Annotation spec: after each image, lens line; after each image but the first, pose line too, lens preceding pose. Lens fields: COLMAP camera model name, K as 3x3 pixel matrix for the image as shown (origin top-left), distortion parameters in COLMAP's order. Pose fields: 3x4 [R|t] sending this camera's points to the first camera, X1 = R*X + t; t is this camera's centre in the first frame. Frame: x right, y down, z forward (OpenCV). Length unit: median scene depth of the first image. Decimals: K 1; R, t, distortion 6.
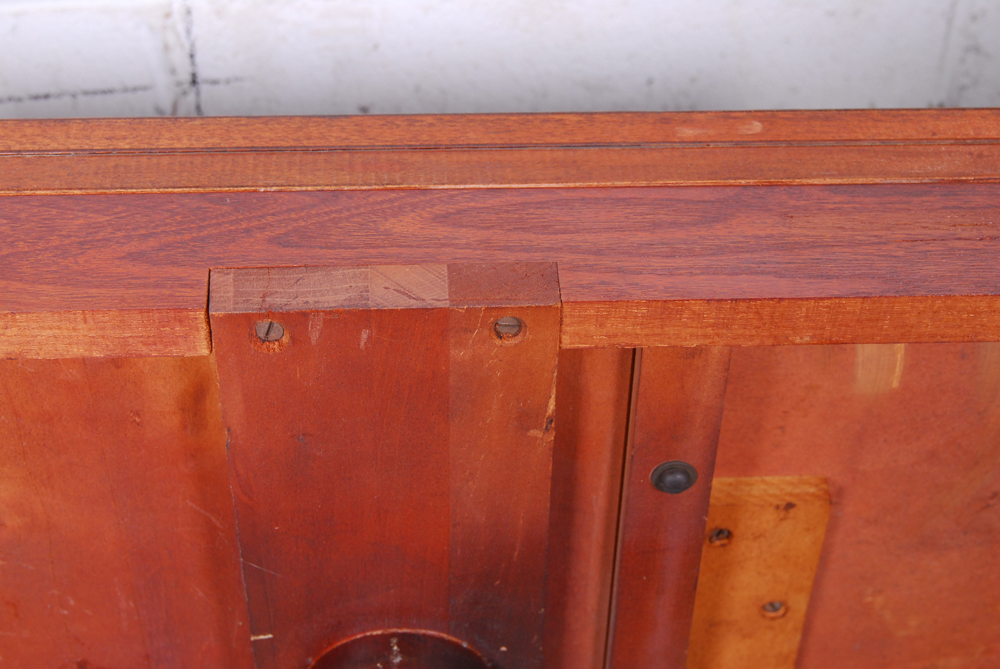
lens RADIAL K [[1860.6, 0, 500.0], [0, 1860.6, 334.5], [0, 0, 1]] dist [-0.037627, -0.077743]
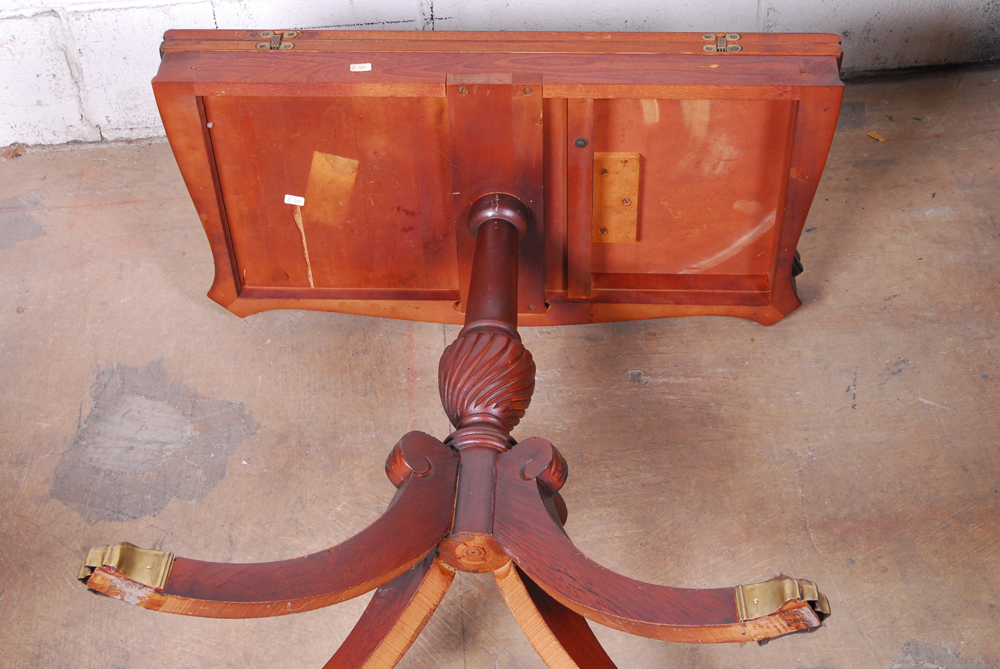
lens RADIAL K [[1526.8, 0, 497.4], [0, 1526.8, 361.5], [0, 0, 1]] dist [-0.010295, 0.146565]
pose [[0.995376, 0.037153, -0.088577, 0.208825], [-0.029275, 0.995634, 0.088637, 0.237468], [0.091484, -0.085634, 0.992118, -1.830909]]
